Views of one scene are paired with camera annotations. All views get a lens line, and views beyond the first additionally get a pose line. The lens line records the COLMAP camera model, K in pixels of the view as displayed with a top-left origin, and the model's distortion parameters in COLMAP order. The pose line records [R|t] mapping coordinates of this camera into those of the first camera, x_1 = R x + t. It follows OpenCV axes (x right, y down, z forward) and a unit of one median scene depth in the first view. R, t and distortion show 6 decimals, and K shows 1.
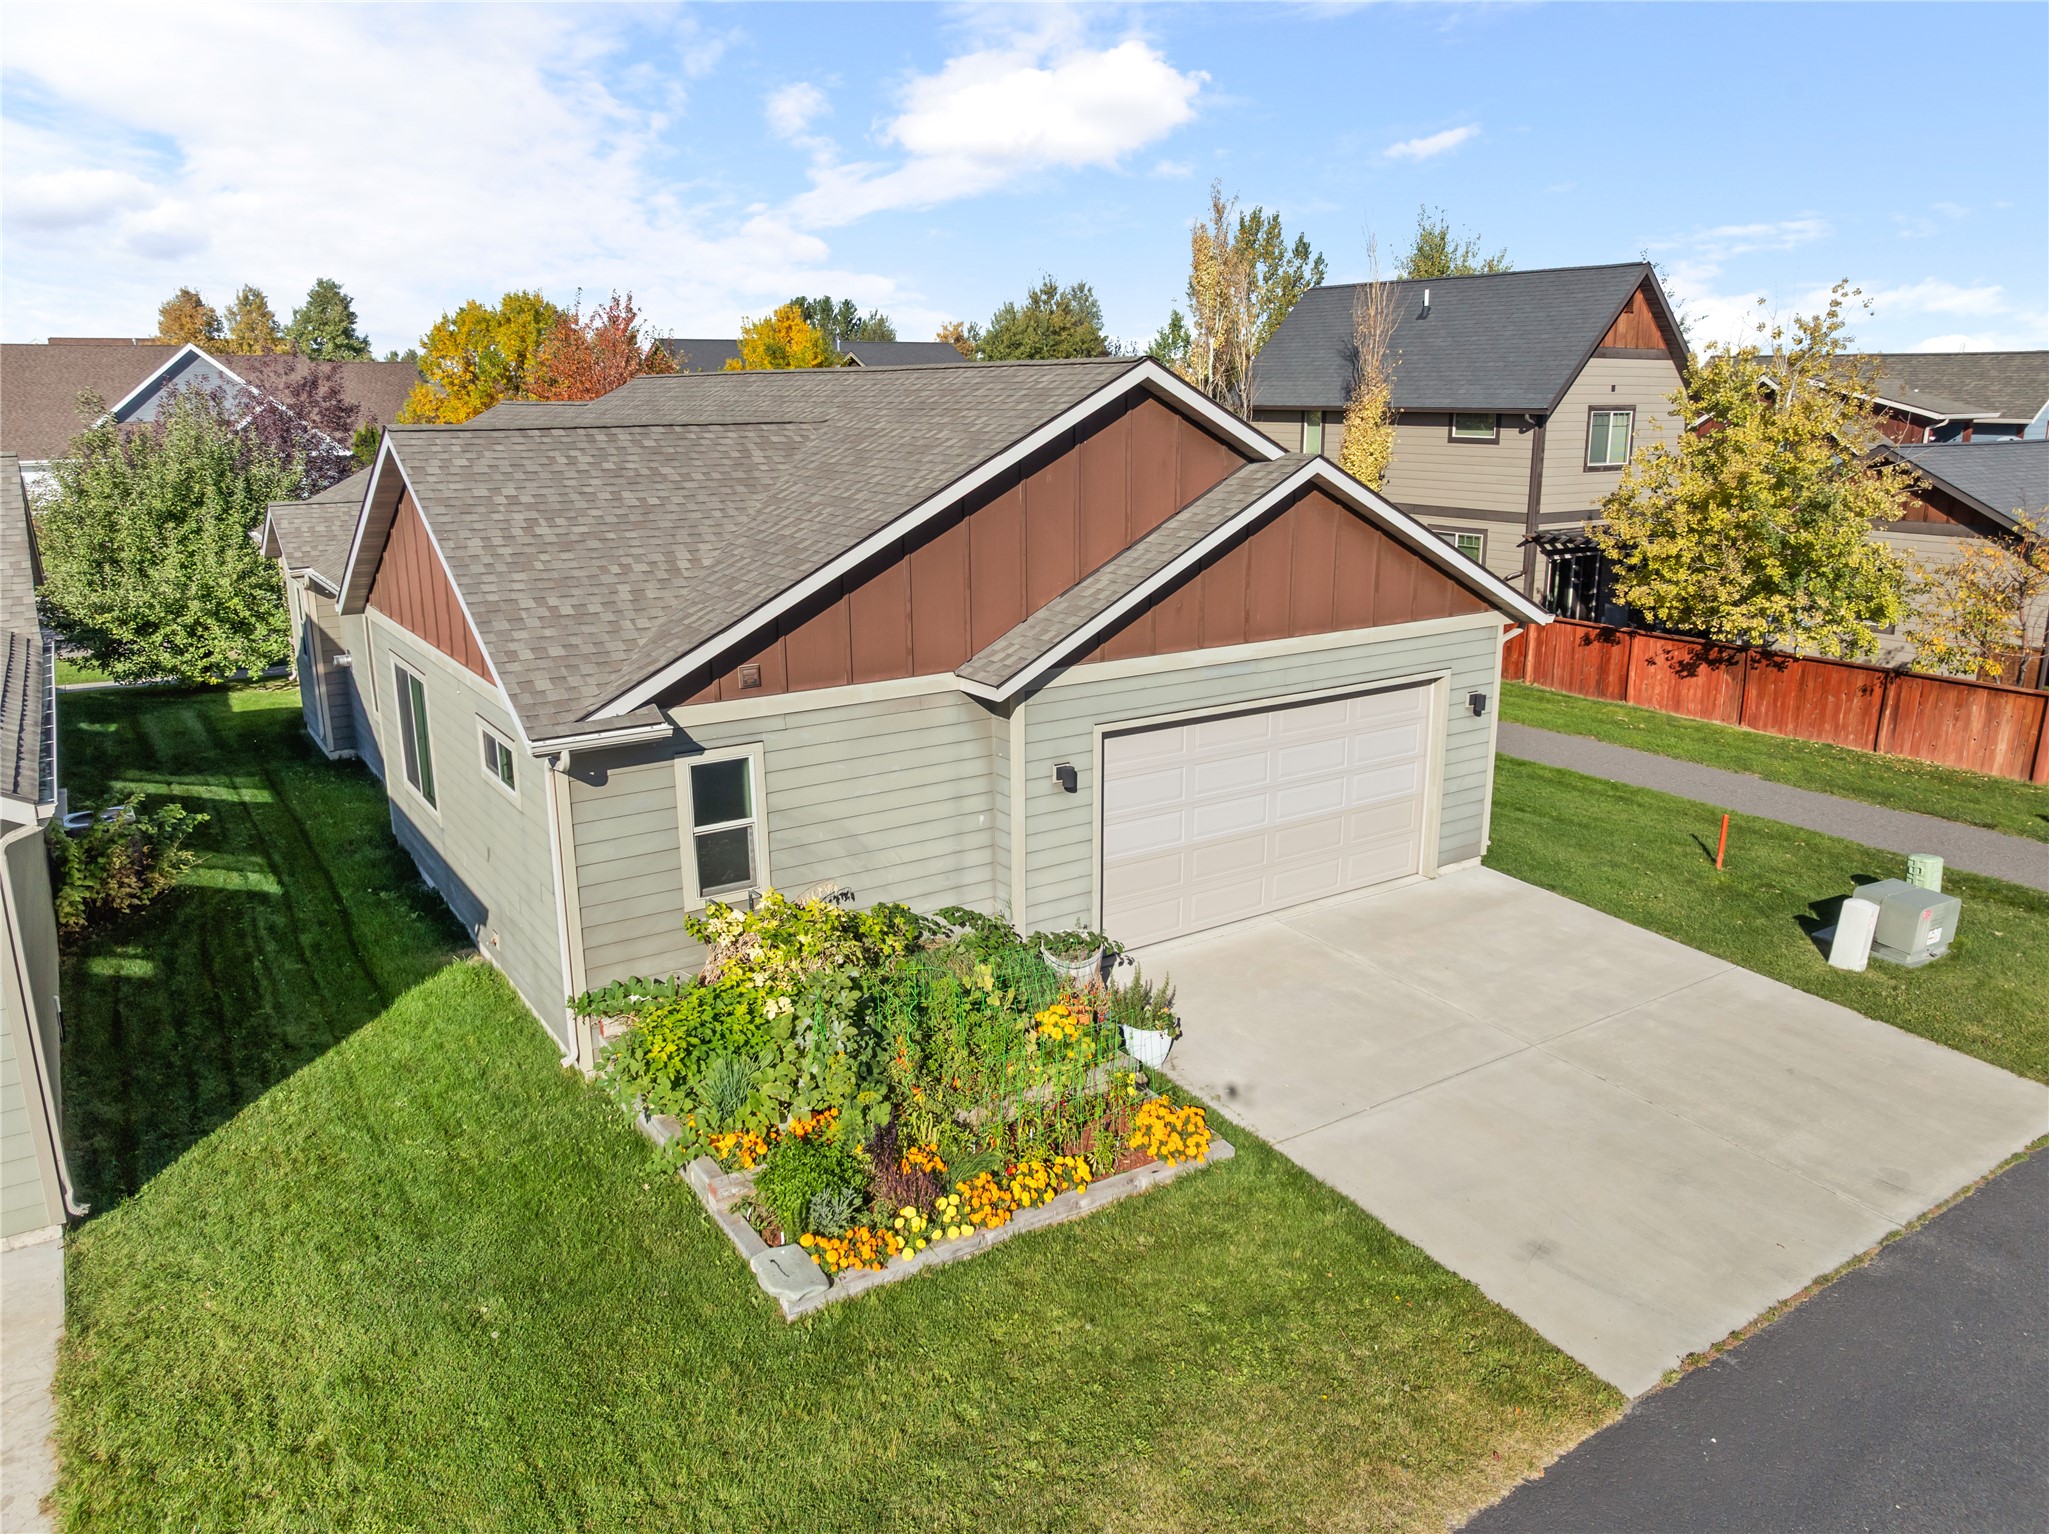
lens RADIAL K [[1438.4, 0, 1024.0], [0, 1438.4, 760.2], [0, 0, 1]] dist [-0.035518, 0.003070]
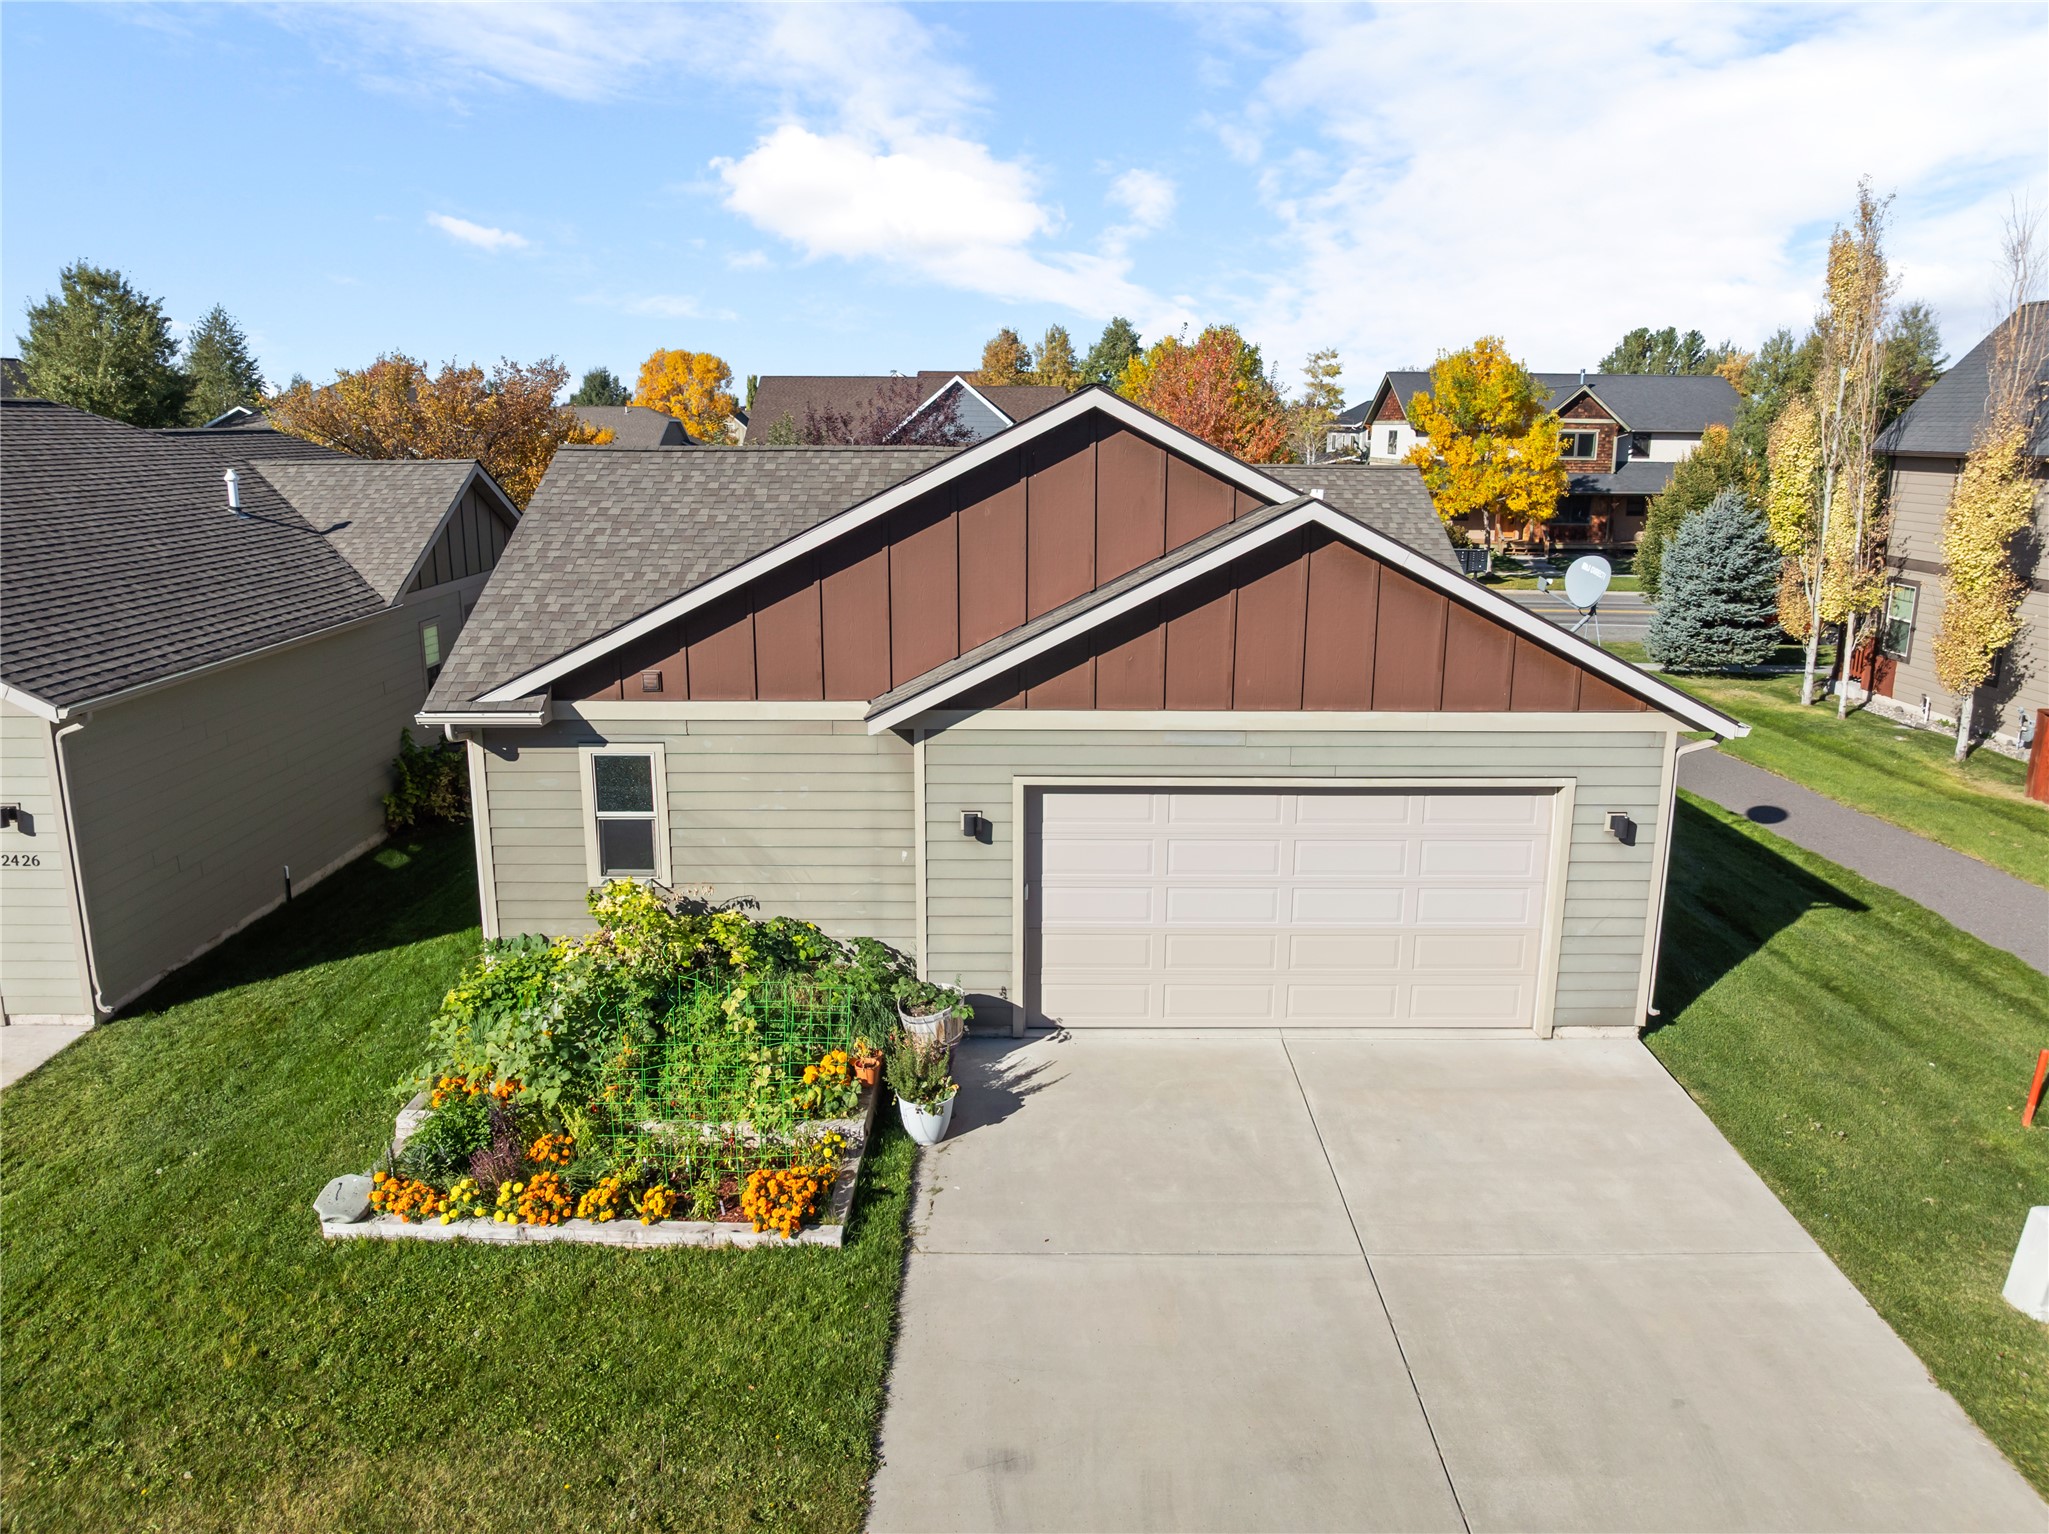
lens RADIAL K [[1442.2, 0, 1027.6], [0, 1442.2, 759.7], [0, 0, 1]] dist [-0.035291, -0.007307]
pose [[0.836351, 0.132370, -0.531972, 0.581655], [-0.144548, 0.989317, 0.018916, -0.056775], [0.528793, 0.061075, 0.846550, 0.220590]]
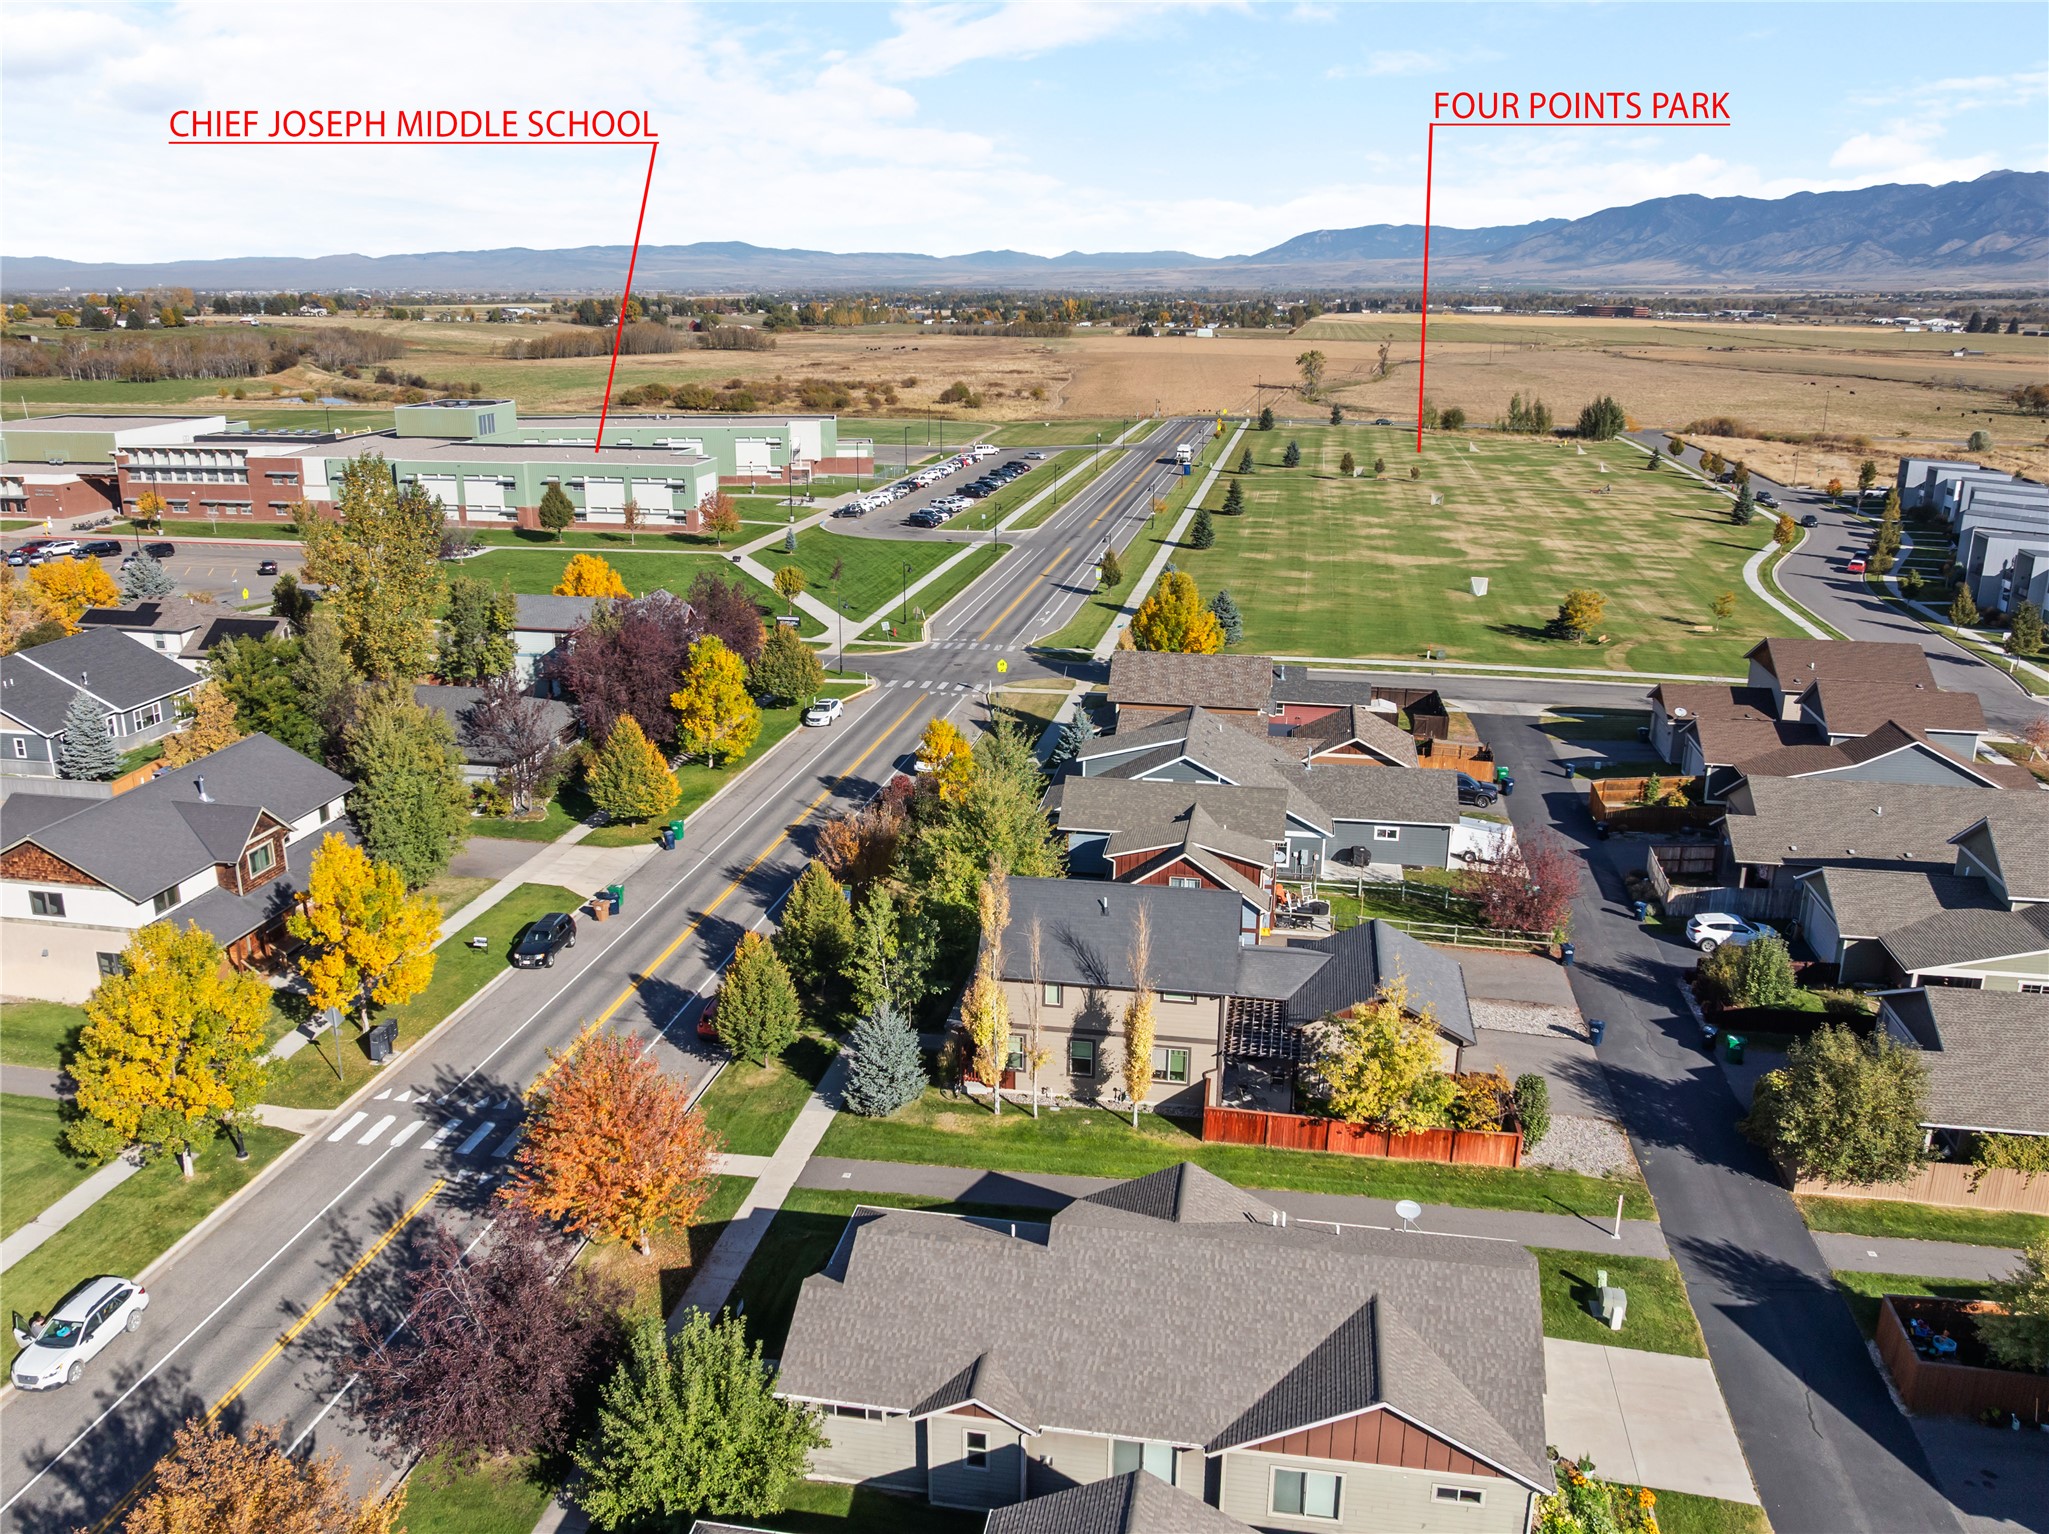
lens RADIAL K [[1580.6, 0, 1040.3], [0, 1580.6, 770.3], [0, 0, 1]] dist [-0.034540, -0.001498]
pose [[0.673909, -0.206611, 0.709336, -2.876057], [0.171055, 0.977648, 0.122252, -1.966744], [-0.718739, 0.038949, 0.694188, -0.630345]]
